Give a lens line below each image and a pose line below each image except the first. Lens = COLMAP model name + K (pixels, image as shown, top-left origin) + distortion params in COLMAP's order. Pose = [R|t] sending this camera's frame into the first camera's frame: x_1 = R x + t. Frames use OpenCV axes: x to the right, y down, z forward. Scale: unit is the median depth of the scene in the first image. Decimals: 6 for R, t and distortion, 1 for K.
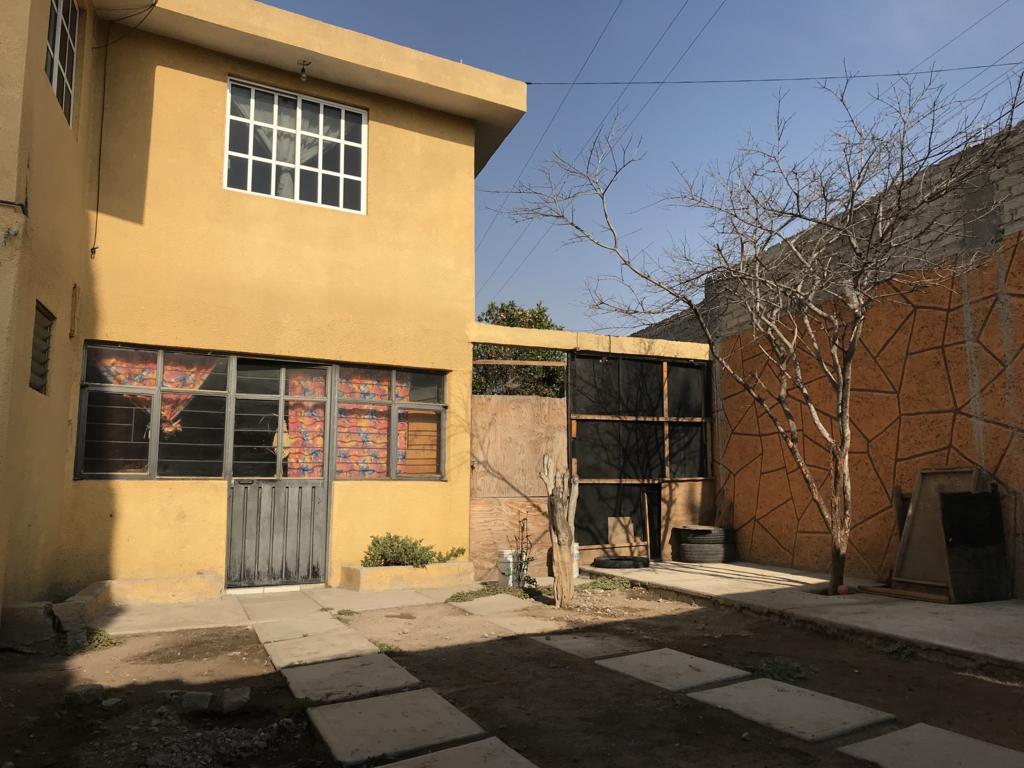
lens RADIAL K [[851.6, 0, 476.1], [0, 851.6, 377.6], [0, 0, 1]] dist [0.115784, -0.229060]
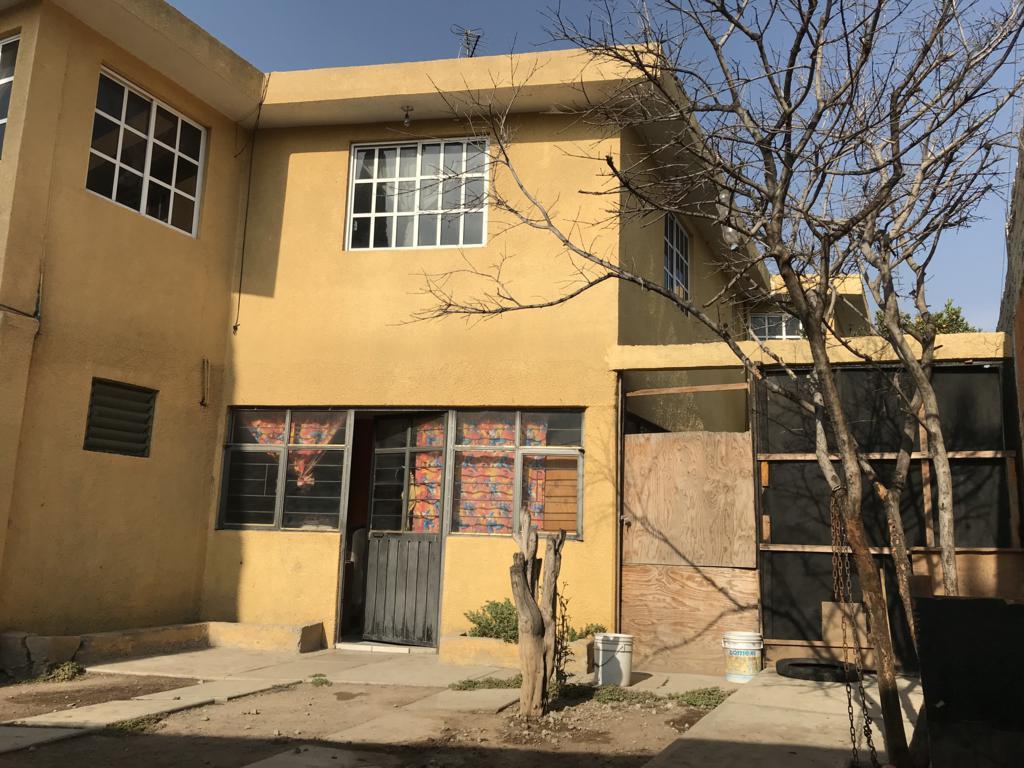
lens RADIAL K [[851.6, 0, 476.1], [0, 851.6, 377.6], [0, 0, 1]] dist [0.115784, -0.229060]
pose [[0.737051, -0.098343, -0.668643, 0.469738], [0.059490, 0.994957, -0.080760, 0.025370], [0.673213, 0.019746, 0.739185, 0.318890]]
